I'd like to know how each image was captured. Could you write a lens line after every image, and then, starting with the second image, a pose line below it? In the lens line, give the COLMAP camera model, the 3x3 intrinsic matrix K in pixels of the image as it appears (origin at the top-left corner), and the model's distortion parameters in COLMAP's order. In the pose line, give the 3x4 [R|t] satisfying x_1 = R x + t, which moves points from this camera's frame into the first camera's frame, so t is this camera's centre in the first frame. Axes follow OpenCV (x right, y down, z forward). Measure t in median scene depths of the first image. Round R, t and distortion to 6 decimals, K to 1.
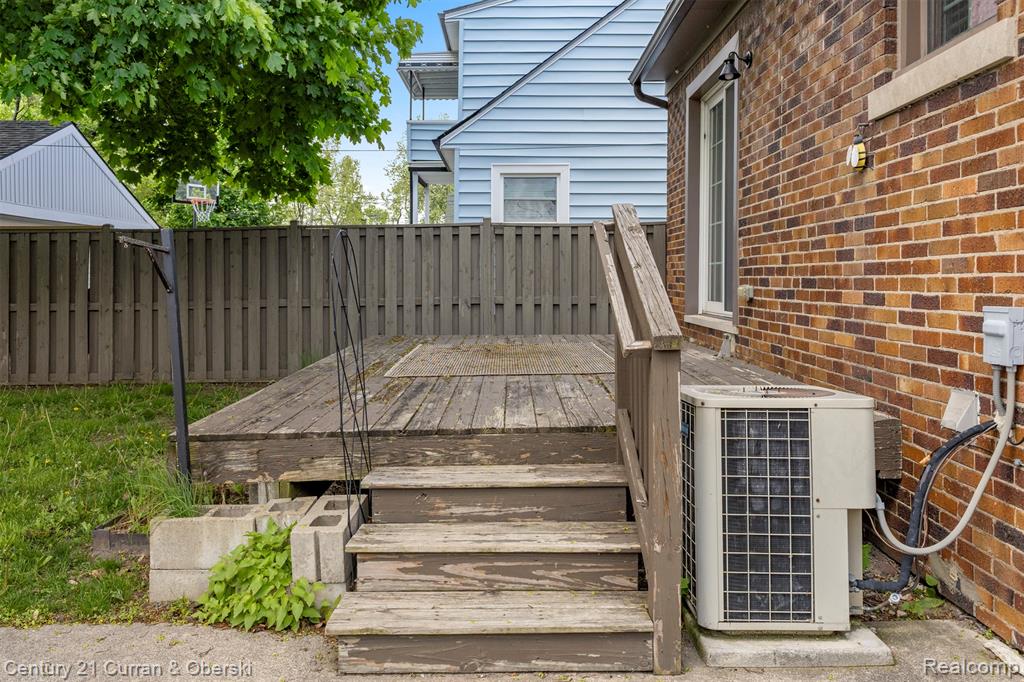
lens RADIAL K [[763.0, 0, 503.9], [0, 763.0, 302.5], [0, 0, 1]] dist [0.010472, -0.001055]
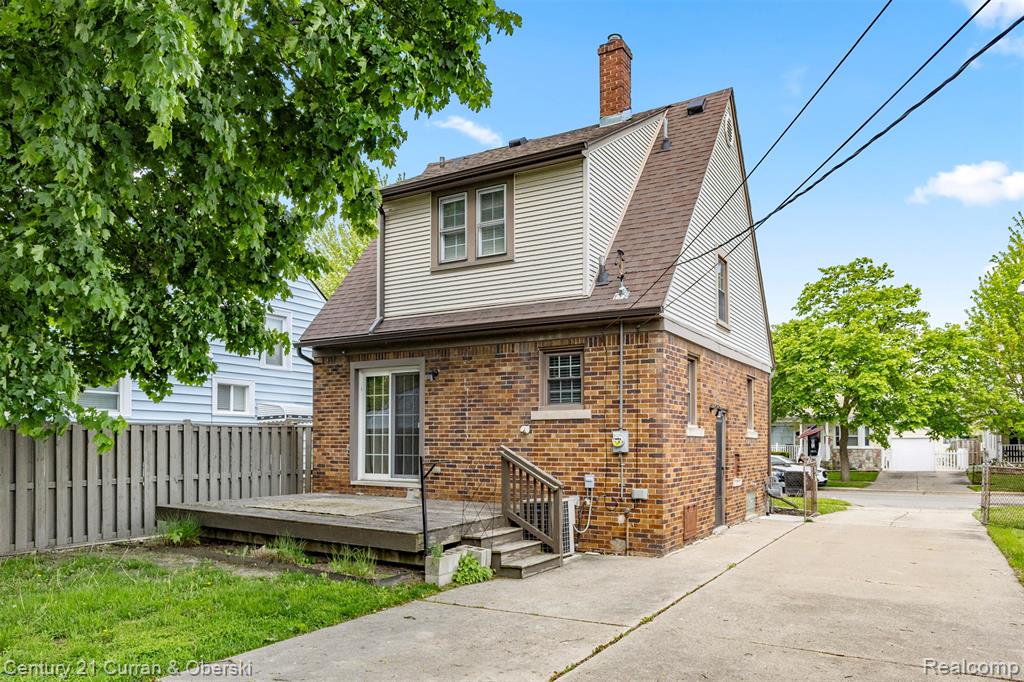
lens RADIAL K [[682.8, 0, 495.2], [0, 682.8, 435.2], [0, 0, 1]] dist [0.019426, -0.023152]
pose [[0.516188, 0.018666, 0.856272, -2.271884], [0.019659, 0.999241, -0.033634, -0.074584], [-0.856250, 0.034195, 0.515429, -0.436374]]
